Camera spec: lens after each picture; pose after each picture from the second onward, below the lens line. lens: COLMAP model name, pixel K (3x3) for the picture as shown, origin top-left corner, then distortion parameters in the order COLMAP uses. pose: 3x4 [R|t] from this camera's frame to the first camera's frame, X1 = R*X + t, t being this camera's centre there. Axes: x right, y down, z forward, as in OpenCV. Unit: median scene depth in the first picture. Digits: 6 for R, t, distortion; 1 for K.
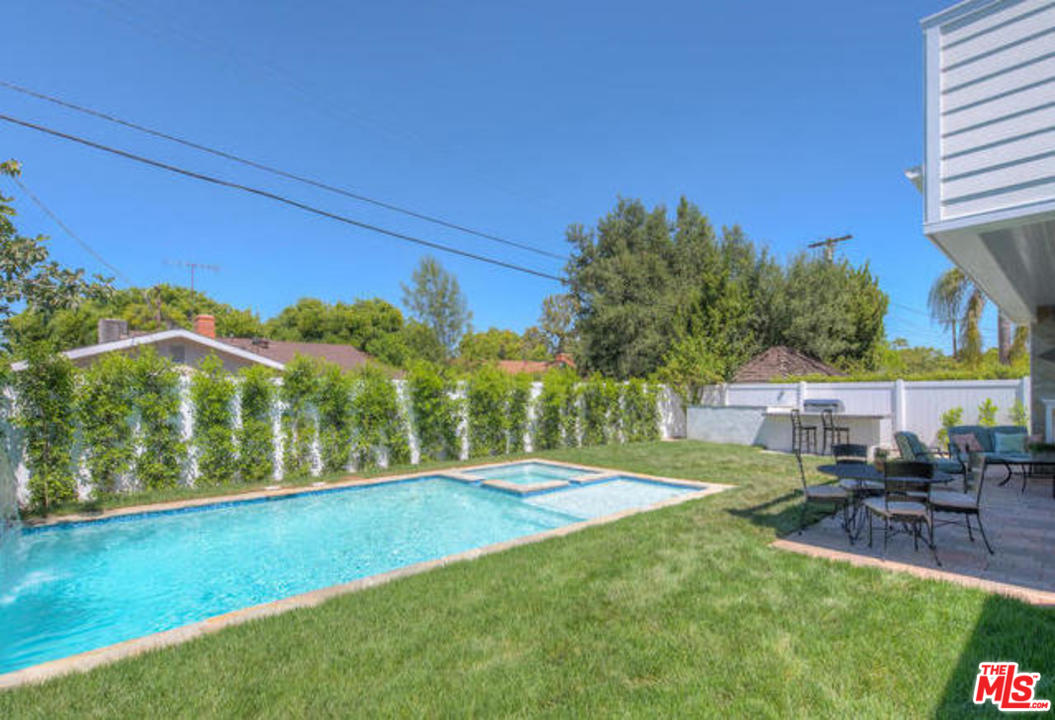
lens RADIAL K [[501.6, 0, 538.9], [0, 501.6, 393.7], [0, 0, 1]] dist [0.009476, -0.000103]
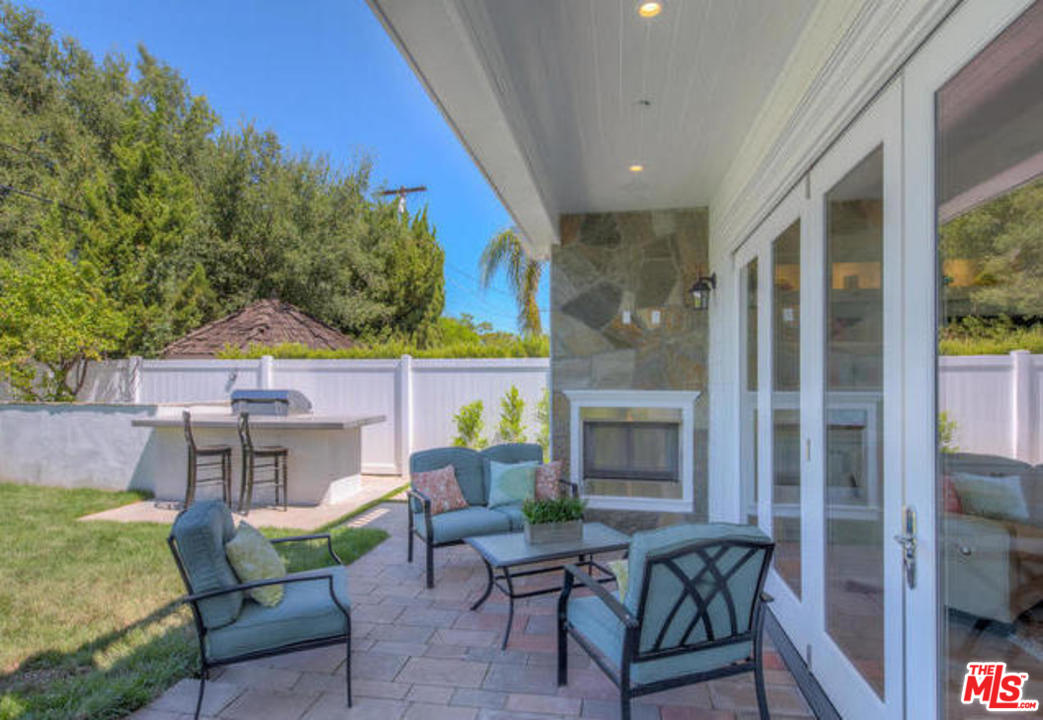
lens RADIAL K [[558.6, 0, 522.7], [0, 558.6, 385.0], [0, 0, 1]] dist [0.011700, -0.001507]
pose [[0.794175, -0.001790, 0.607686, 0.369521], [-0.002522, 0.999977, 0.006240, 0.001821], [-0.607683, -0.006488, 0.794153, 0.344531]]
